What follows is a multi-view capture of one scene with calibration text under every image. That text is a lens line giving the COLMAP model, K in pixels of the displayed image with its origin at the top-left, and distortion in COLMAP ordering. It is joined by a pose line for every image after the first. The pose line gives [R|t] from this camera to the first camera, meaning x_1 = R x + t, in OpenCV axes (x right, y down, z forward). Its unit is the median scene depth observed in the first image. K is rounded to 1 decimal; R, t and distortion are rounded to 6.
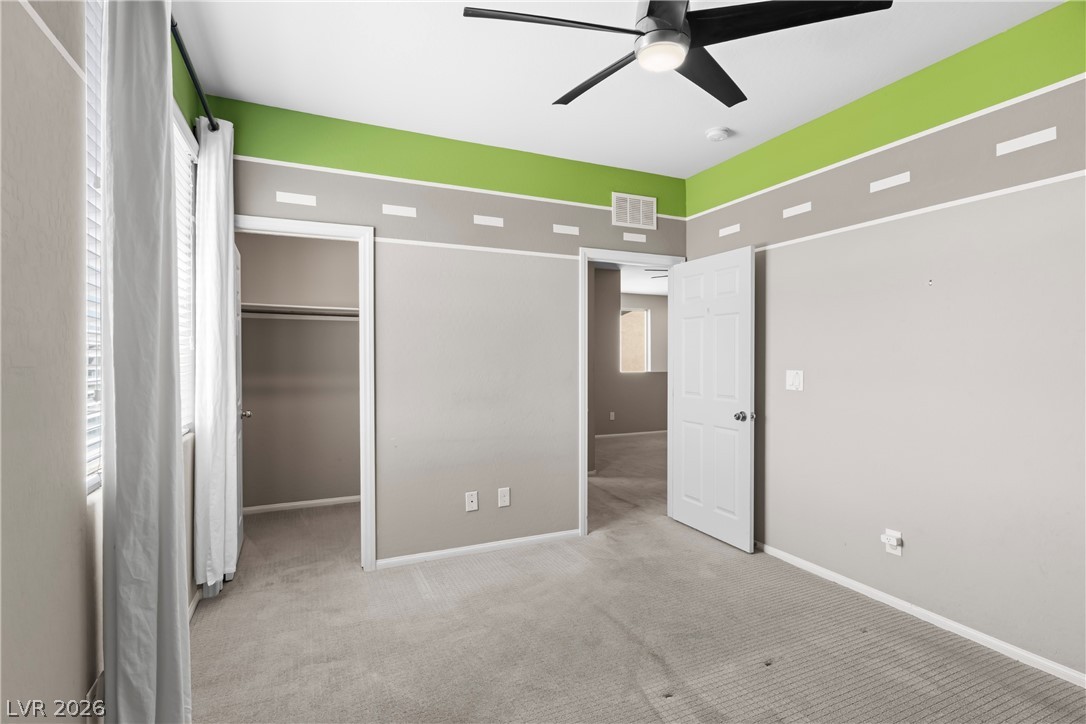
lens RADIAL K [[521.6, 0, 543.0], [0, 521.6, 362.0], [0, 0, 1]] dist [-0.001585, 0.000826]
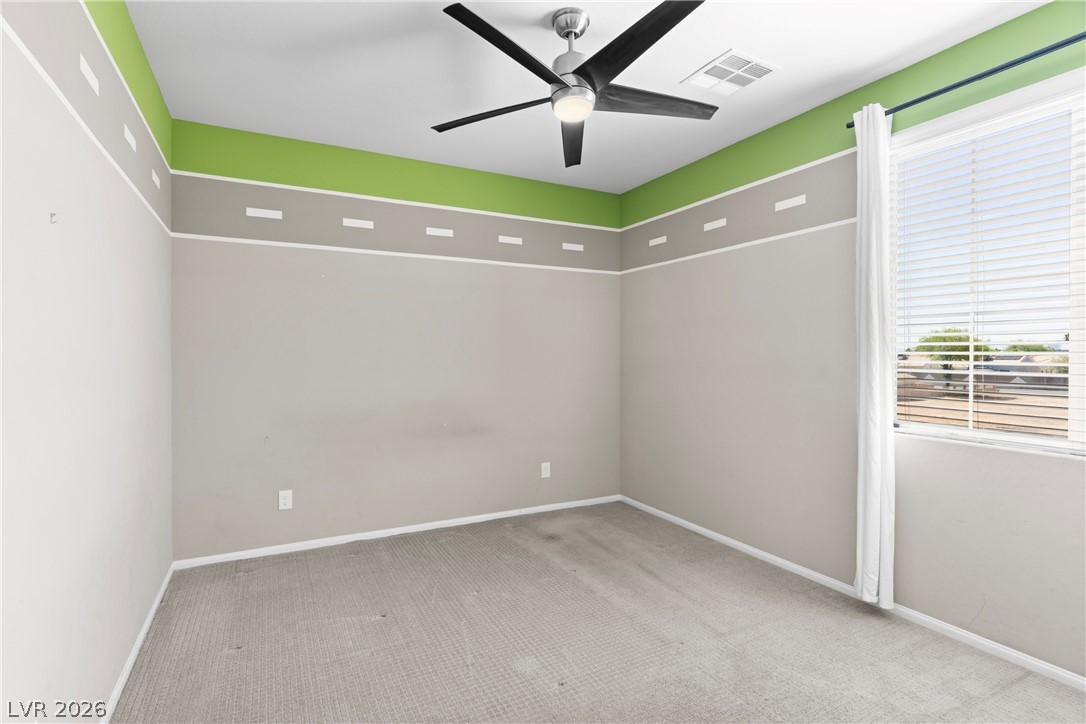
lens RADIAL K [[521.6, 0, 543.0], [0, 521.6, 362.0], [0, 0, 1]] dist [-0.001585, 0.000826]
pose [[0.998694, 0.001256, 0.051068, 0.062002], [-0.001582, 0.999979, 0.006331, 0.000922], [-0.051059, -0.006404, 0.998675, -0.132399]]
